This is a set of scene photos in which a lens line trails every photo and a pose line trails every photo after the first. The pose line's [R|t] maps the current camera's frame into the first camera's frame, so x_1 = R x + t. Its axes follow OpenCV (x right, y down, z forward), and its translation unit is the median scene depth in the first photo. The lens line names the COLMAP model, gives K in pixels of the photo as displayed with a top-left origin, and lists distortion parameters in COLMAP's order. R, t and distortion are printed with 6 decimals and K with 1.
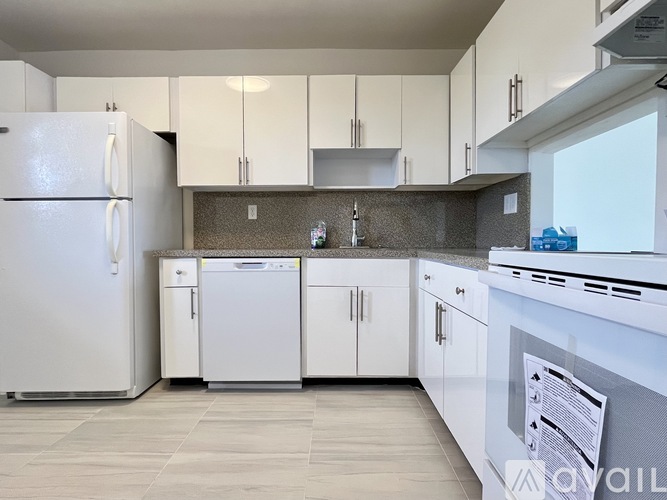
lens RADIAL K [[336.7, 0, 333.5], [0, 336.7, 250.0], [0, 0, 1]] dist [0.001766, 0.000333]
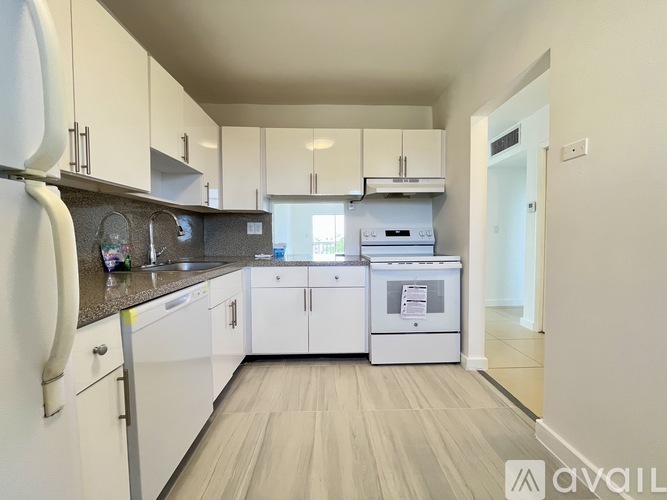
lens RADIAL K [[269.6, 0, 333.5], [0, 269.6, 250.0], [0, 0, 1]] dist [-0.000308, -0.000045]
pose [[-0.023847, -0.045812, 0.998665, -0.873271], [0.032328, 0.998392, 0.046572, -0.086570], [-0.999193, 0.033395, -0.022328, 0.700488]]
